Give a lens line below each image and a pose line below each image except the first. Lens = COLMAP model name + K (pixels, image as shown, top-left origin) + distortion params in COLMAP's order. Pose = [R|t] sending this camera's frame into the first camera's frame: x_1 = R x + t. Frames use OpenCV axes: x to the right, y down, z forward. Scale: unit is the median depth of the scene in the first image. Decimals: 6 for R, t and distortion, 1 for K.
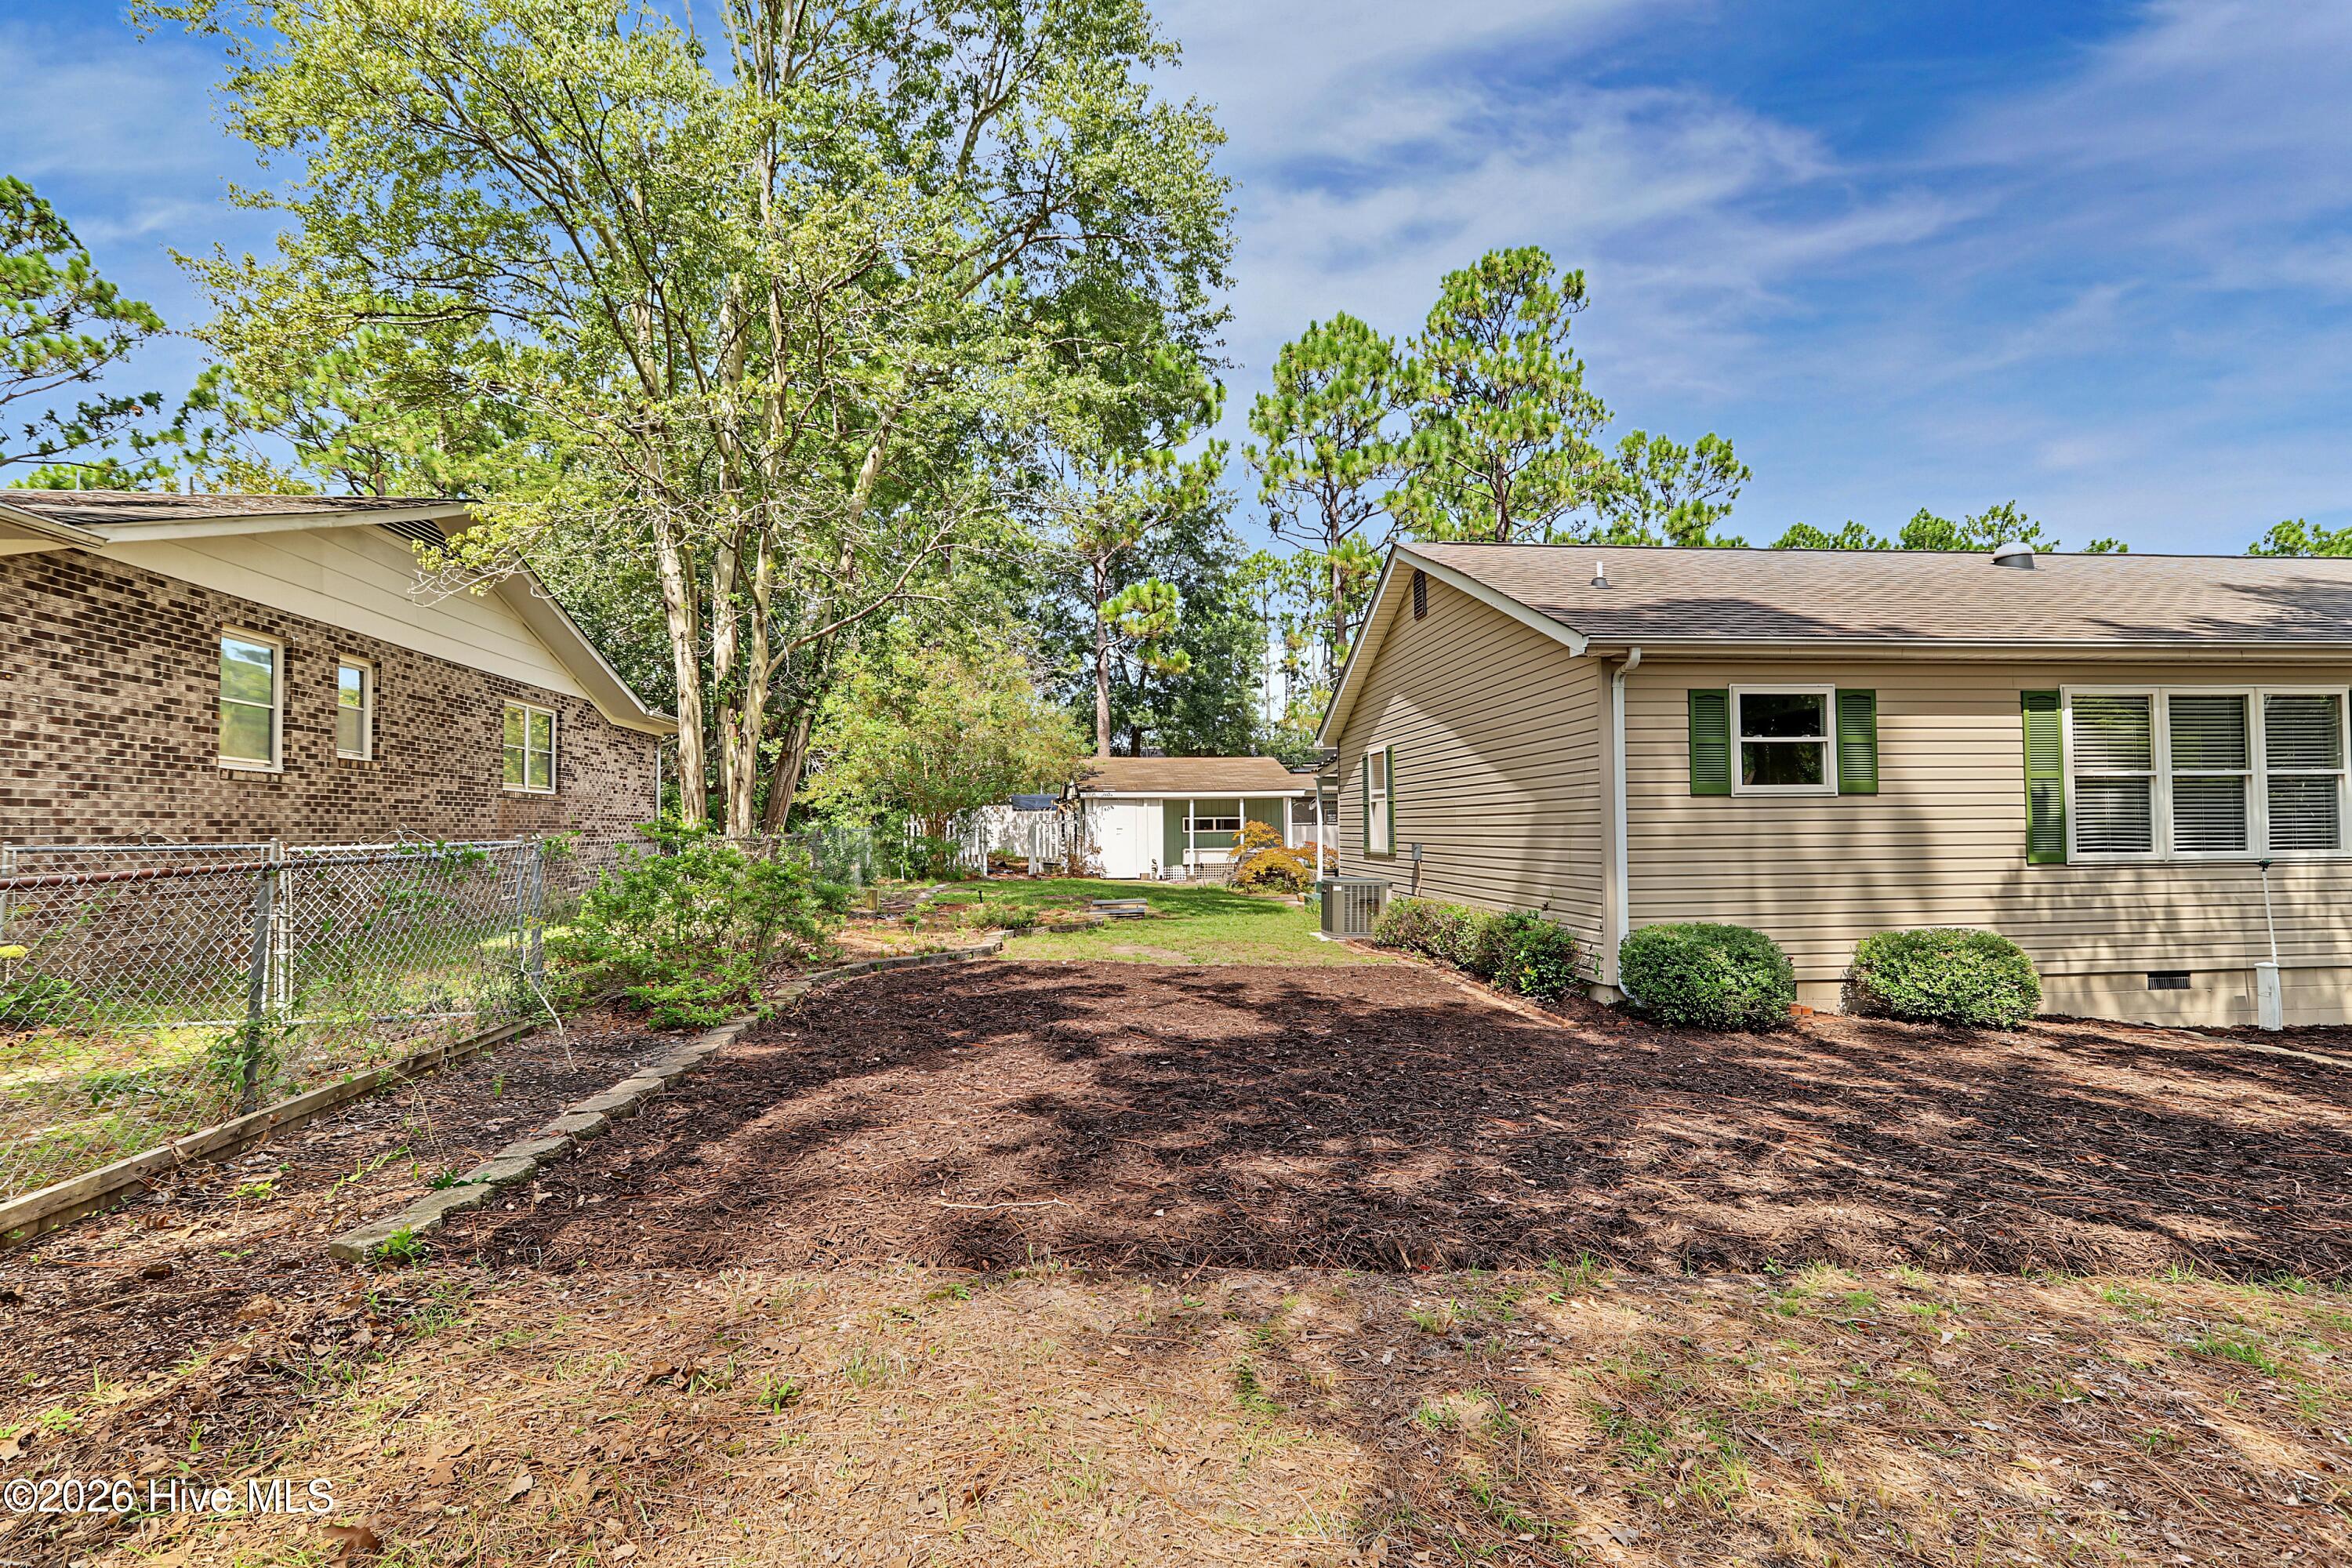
lens RADIAL K [[1076.8, 0, 1176.0], [0, 1076.8, 784.0], [0, 0, 1]] dist [-0.004779, 0.007317]
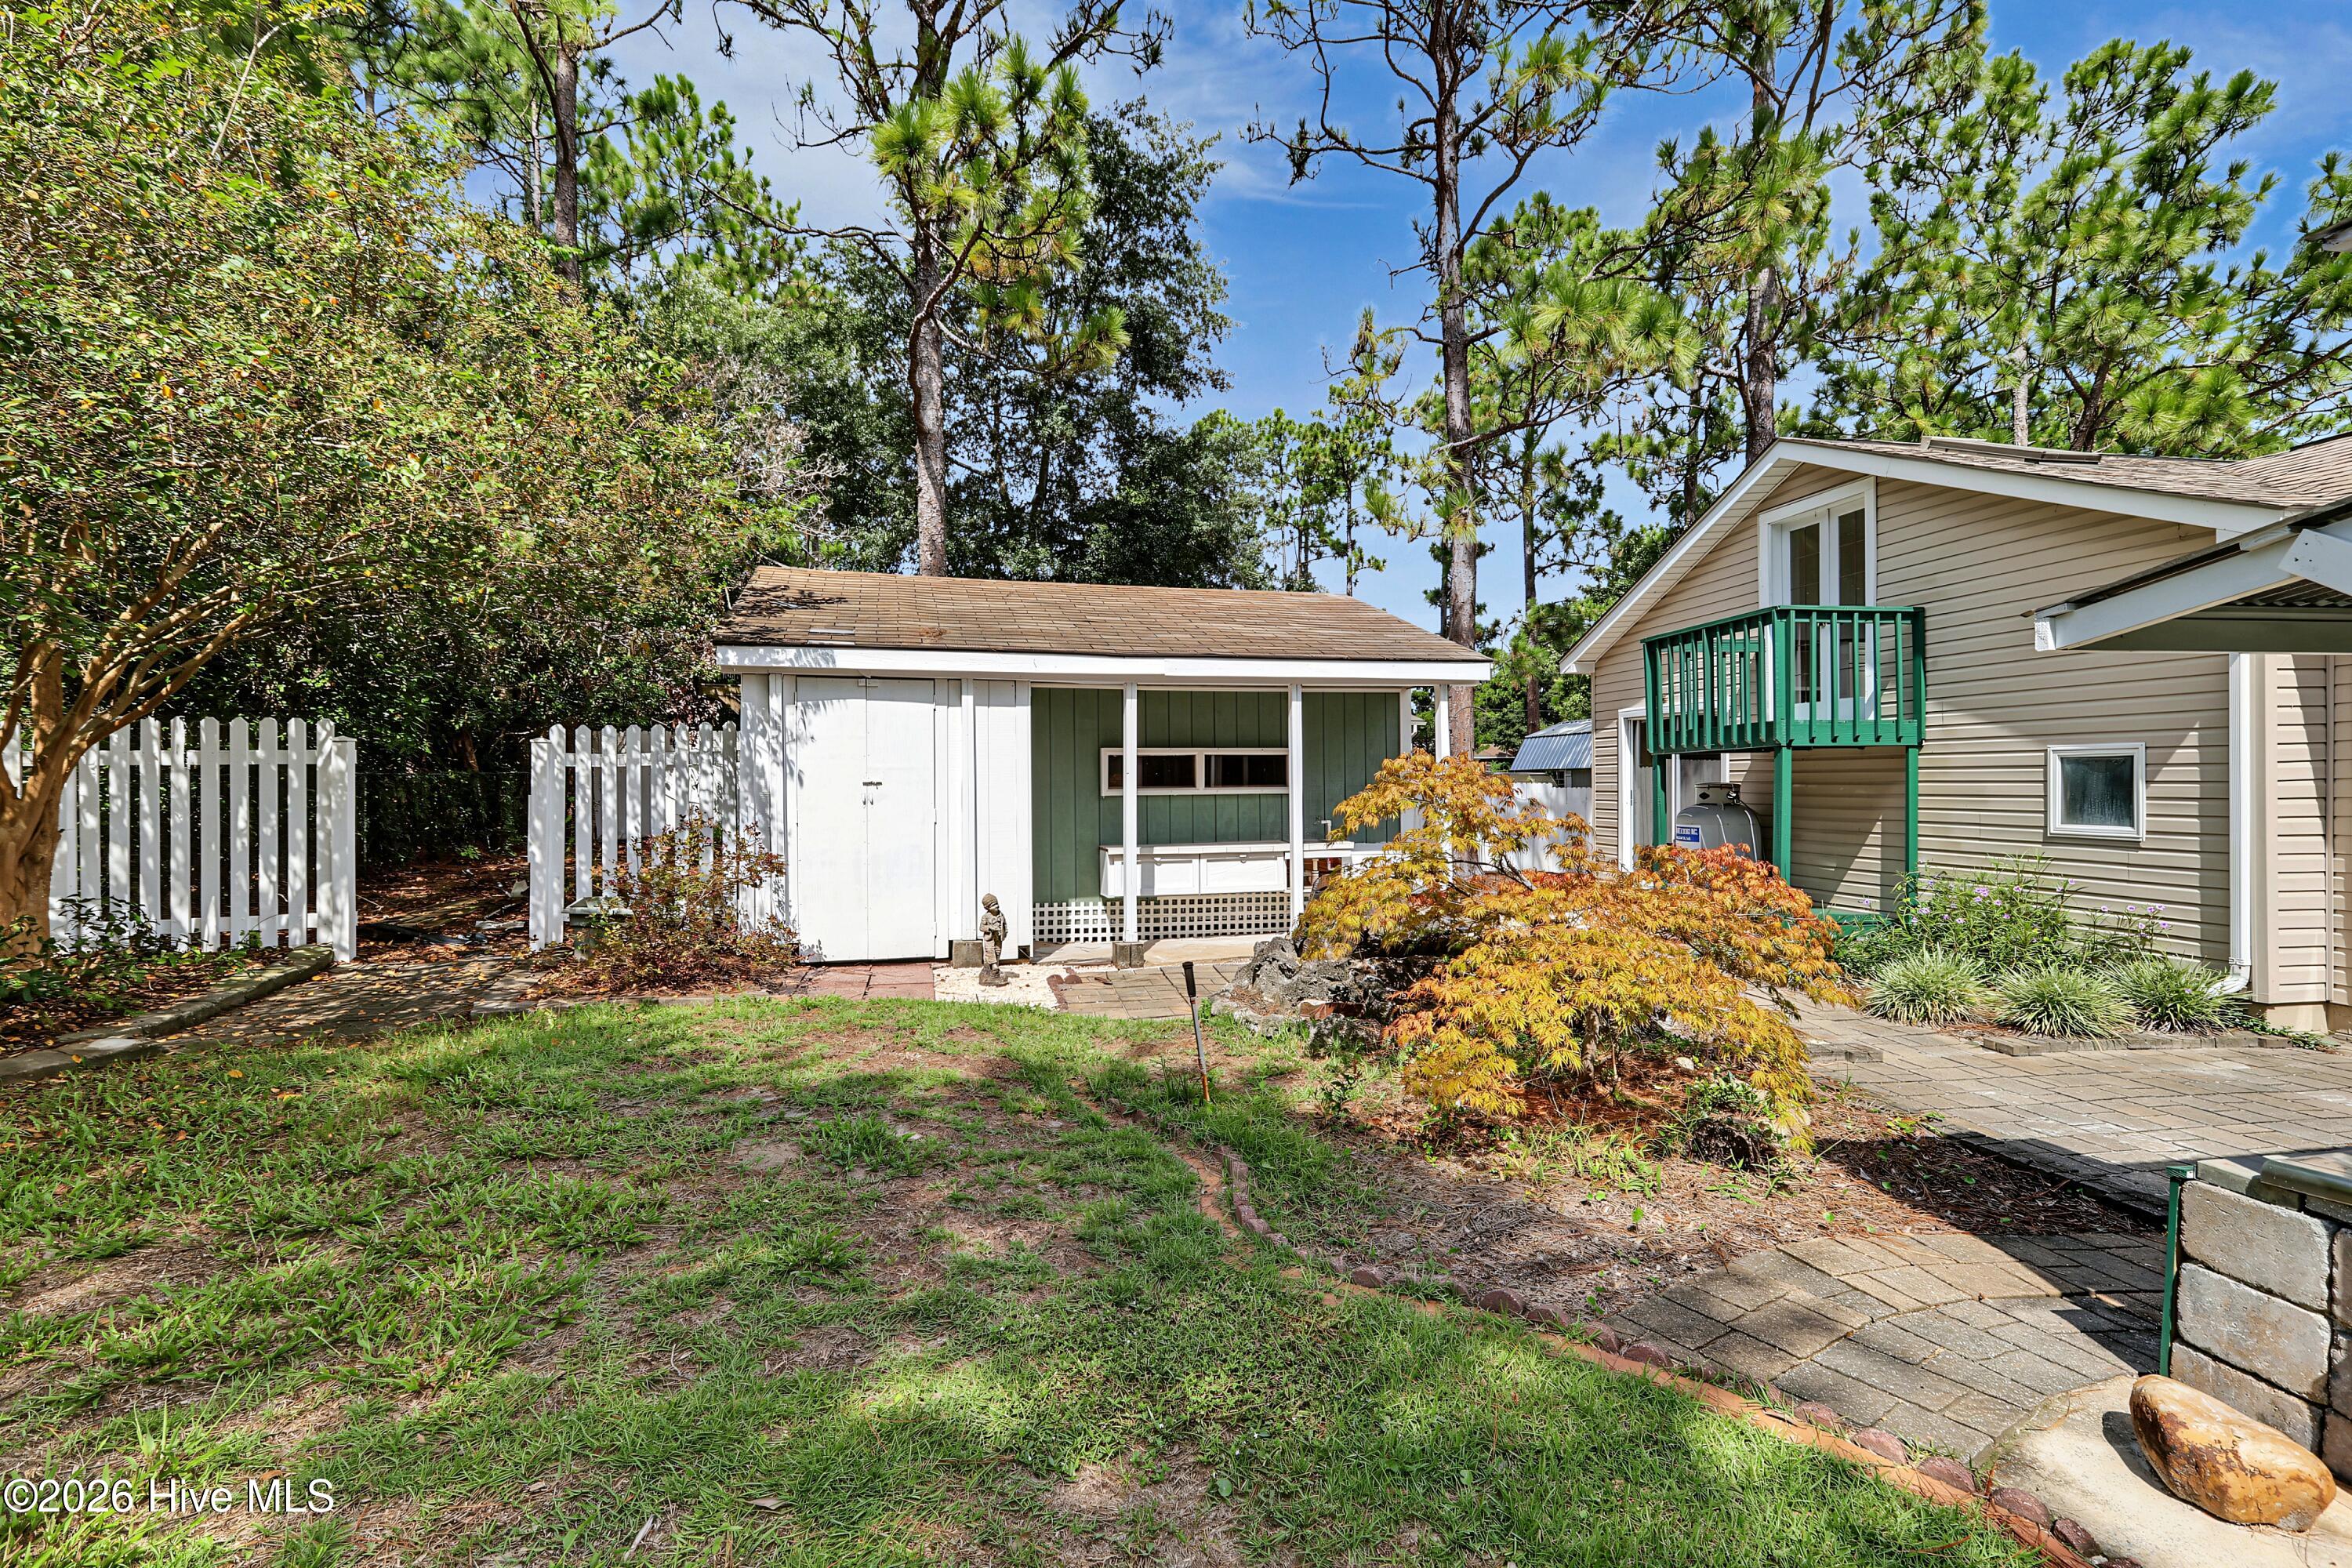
lens RADIAL K [[1085.4, 0, 1172.9], [0, 1085.4, 772.9], [0, 0, 1]] dist [-0.000505, 0.005969]
pose [[0.998763, 0.007212, 0.049198, 0.011578], [-0.009105, 0.999222, 0.038365, 0.026505], [-0.048883, -0.038765, 0.998052, 0.696084]]
